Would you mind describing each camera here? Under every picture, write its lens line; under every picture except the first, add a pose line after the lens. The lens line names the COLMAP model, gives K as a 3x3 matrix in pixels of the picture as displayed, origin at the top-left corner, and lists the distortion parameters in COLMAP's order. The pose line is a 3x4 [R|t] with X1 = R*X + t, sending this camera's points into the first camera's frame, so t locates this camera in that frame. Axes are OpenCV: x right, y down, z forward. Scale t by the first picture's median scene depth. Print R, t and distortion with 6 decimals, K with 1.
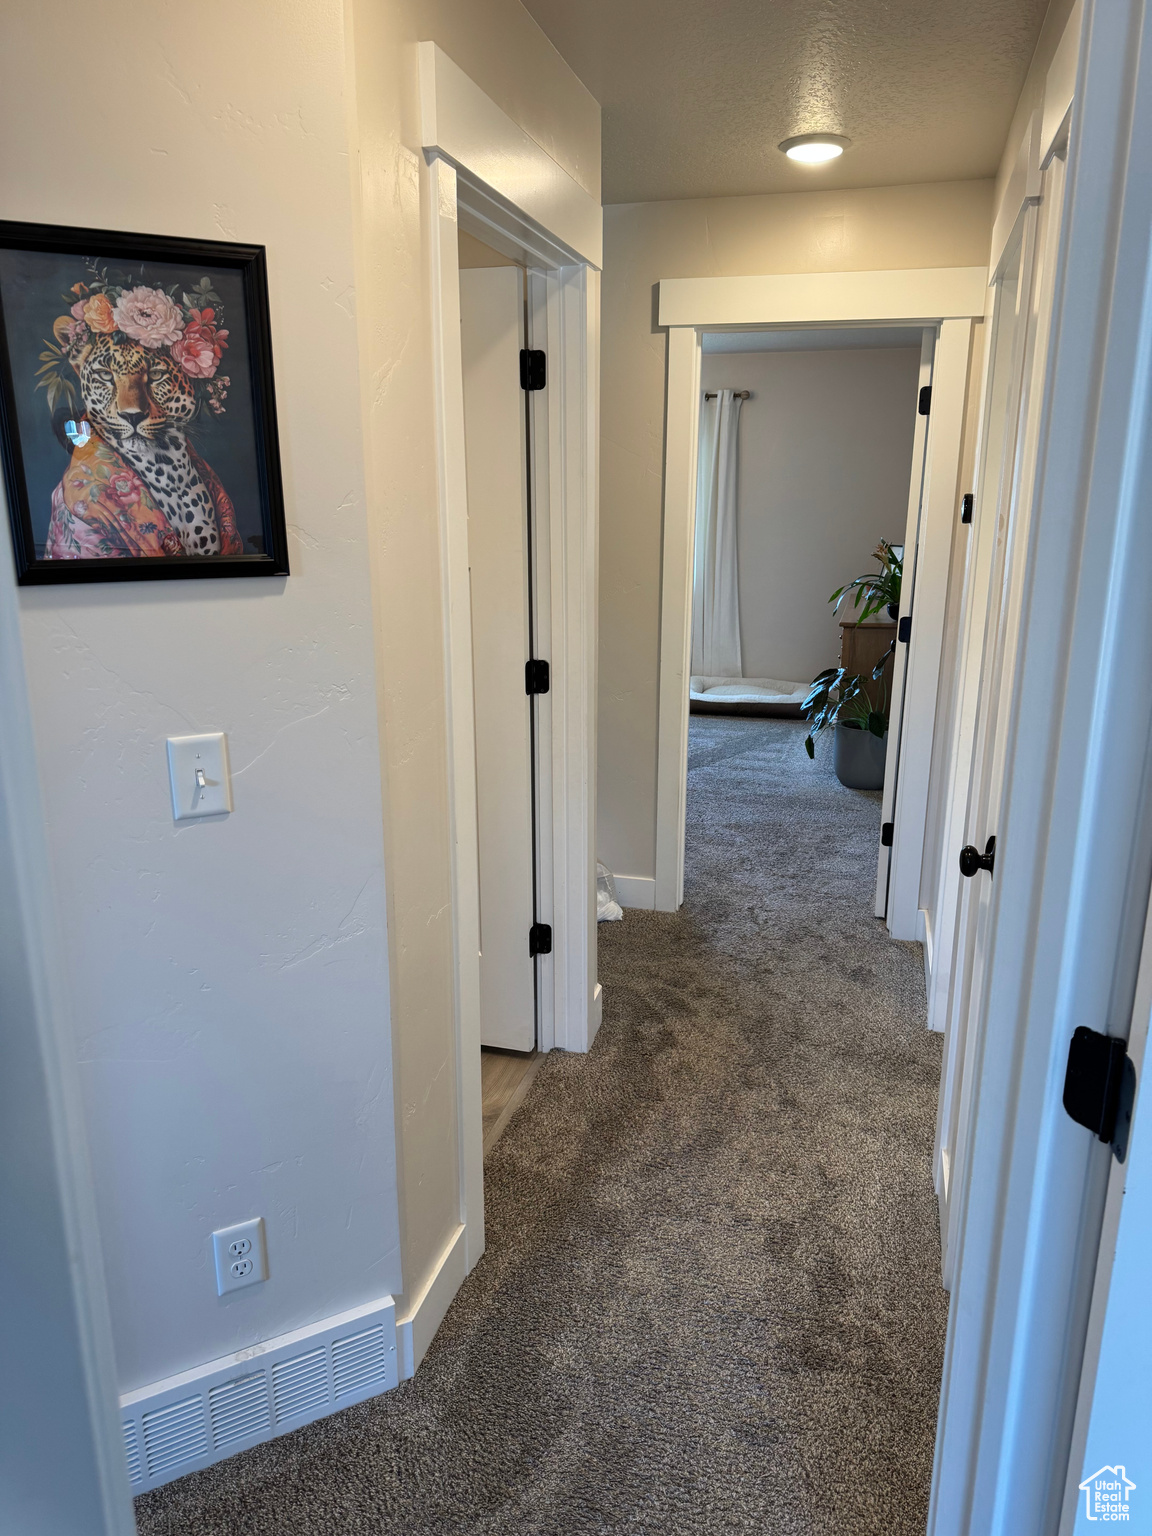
lens RADIAL K [[1076.3, 0, 576.0], [0, 1076.3, 768.0], [0, 0, 1]] dist [0.097667, 0.000228]
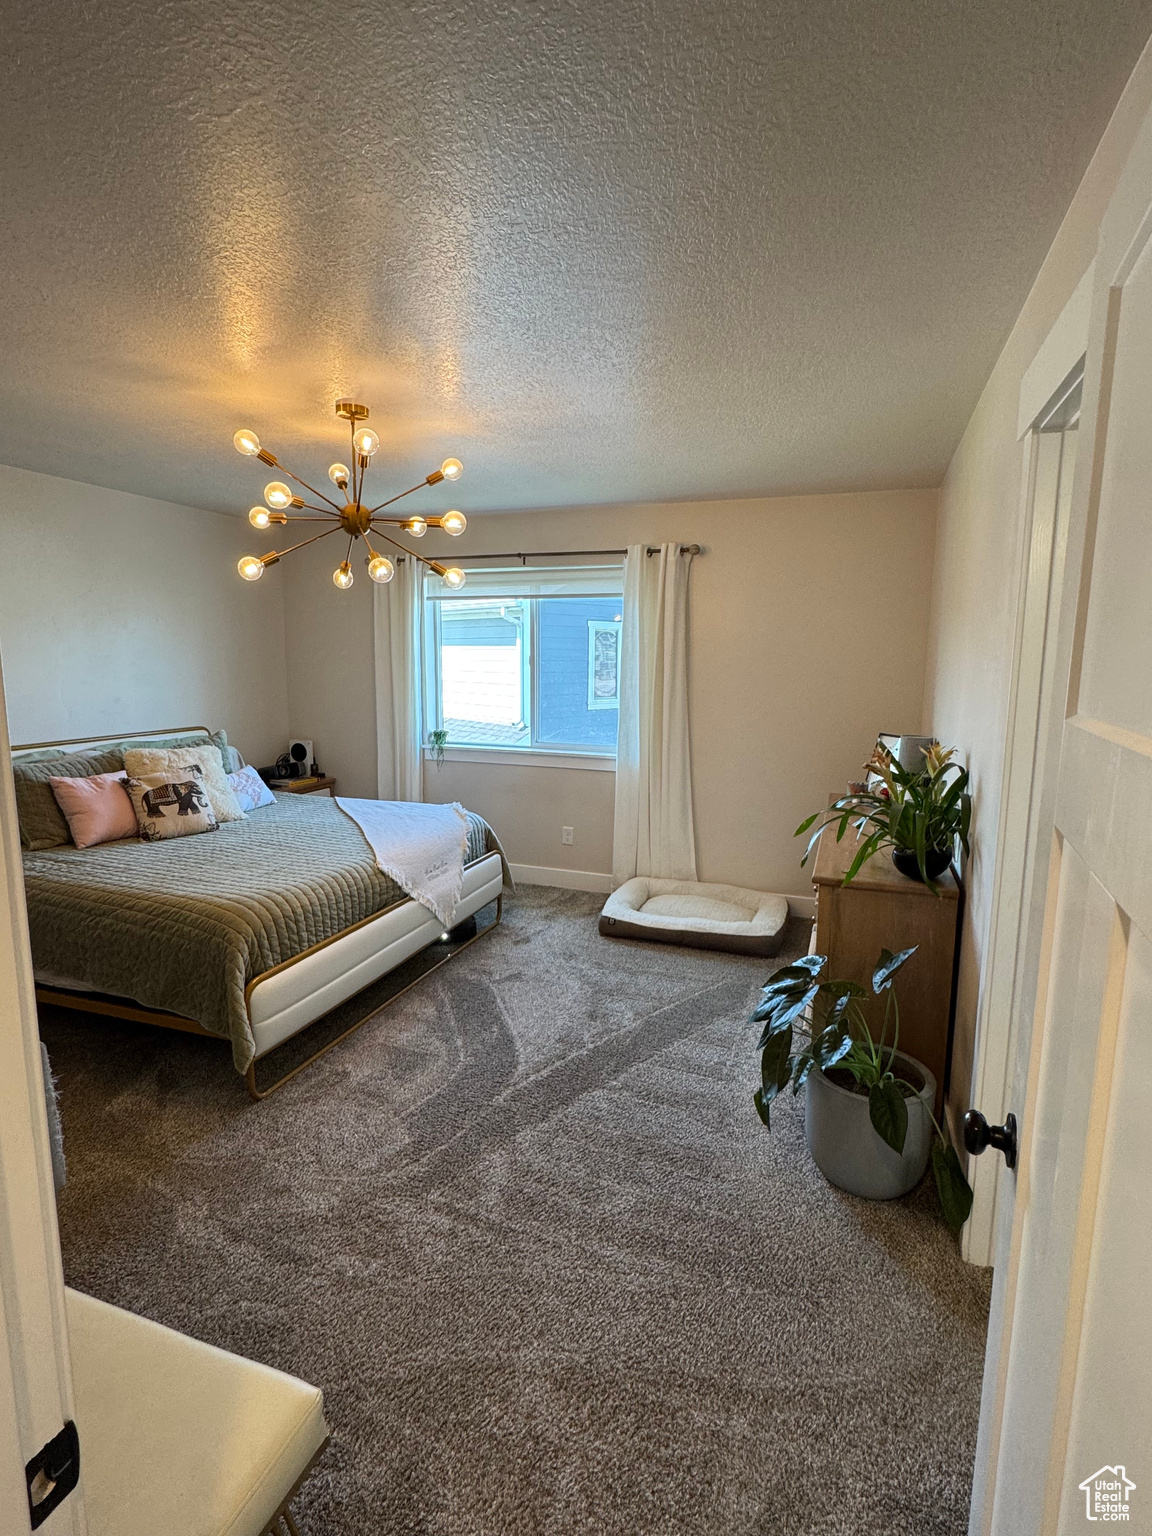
lens RADIAL K [[765.0, 0, 576.0], [0, 765.0, 768.0], [0, 0, 1]] dist [-0.001634, 0.000577]
pose [[0.997333, 0.015034, -0.071423, 0.109311], [-0.022826, 0.993717, -0.109566, -0.111029], [0.069327, 0.110904, 0.991410, 0.435464]]
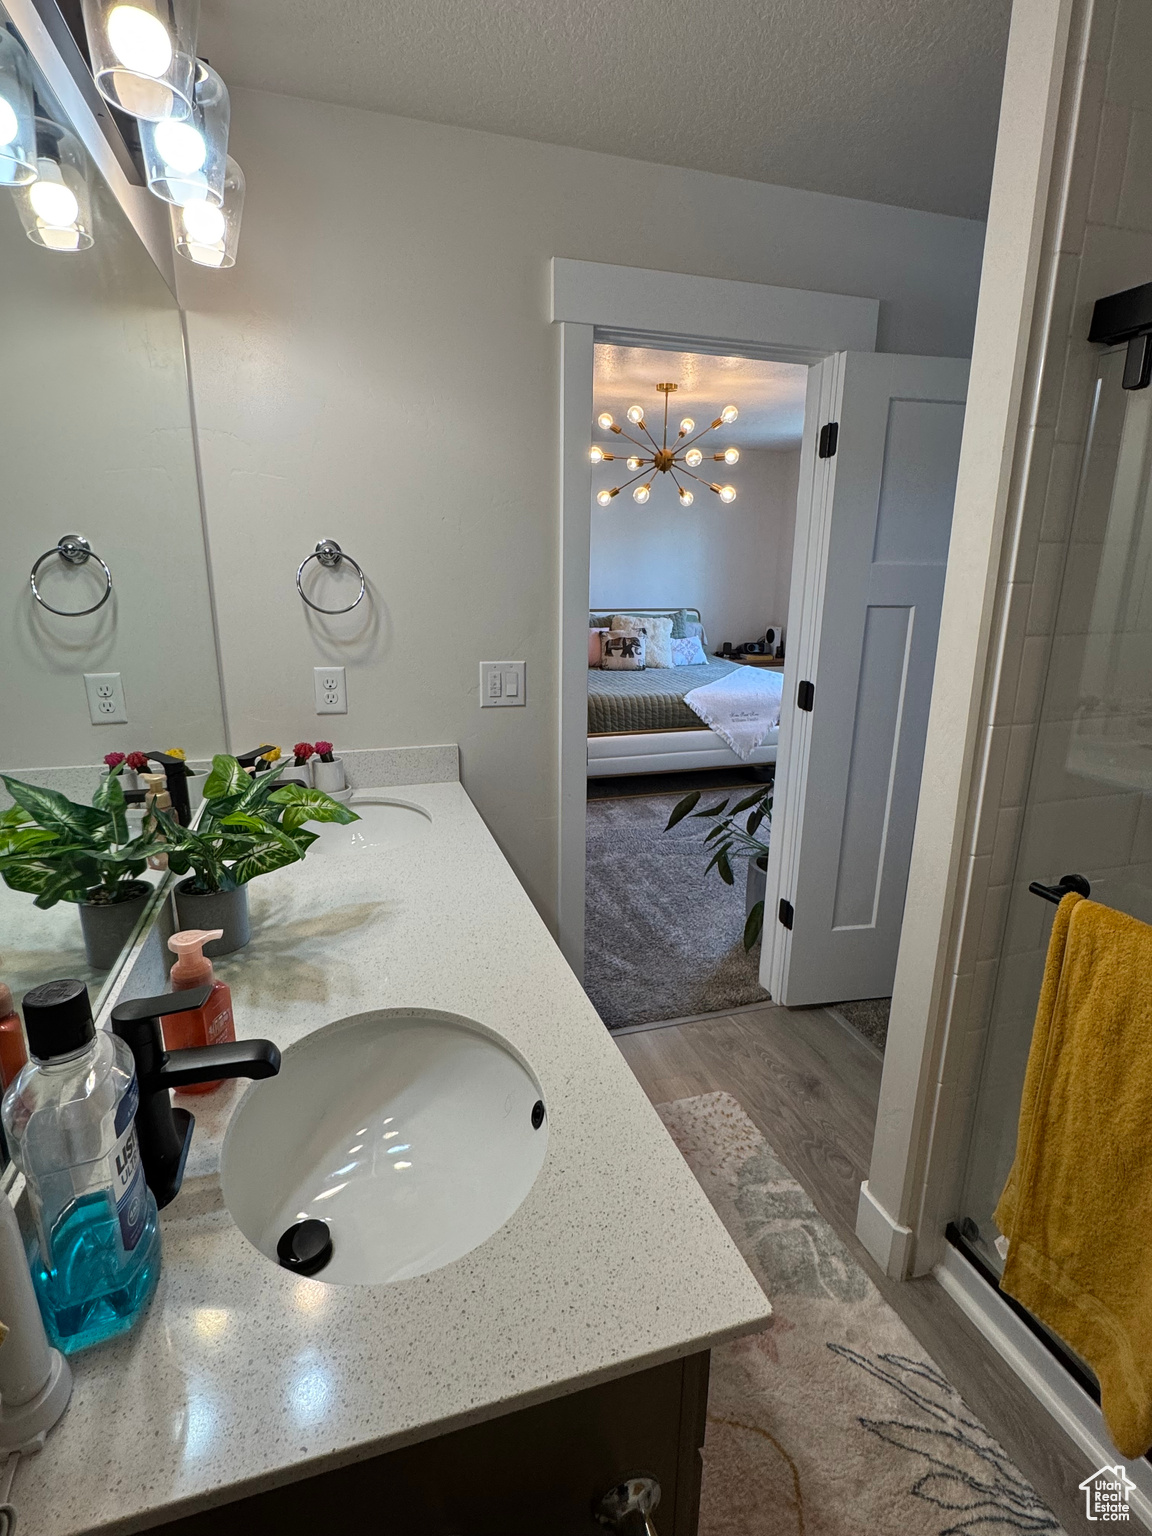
lens RADIAL K [[765.0, 0, 576.0], [0, 765.0, 768.0], [0, 0, 1]] dist [-0.001634, 0.000577]
pose [[0.548494, 0.219949, -0.806707, 0.449347], [-0.221863, 0.968484, 0.113210, -0.097225], [0.806183, 0.116884, 0.580006, 0.426425]]
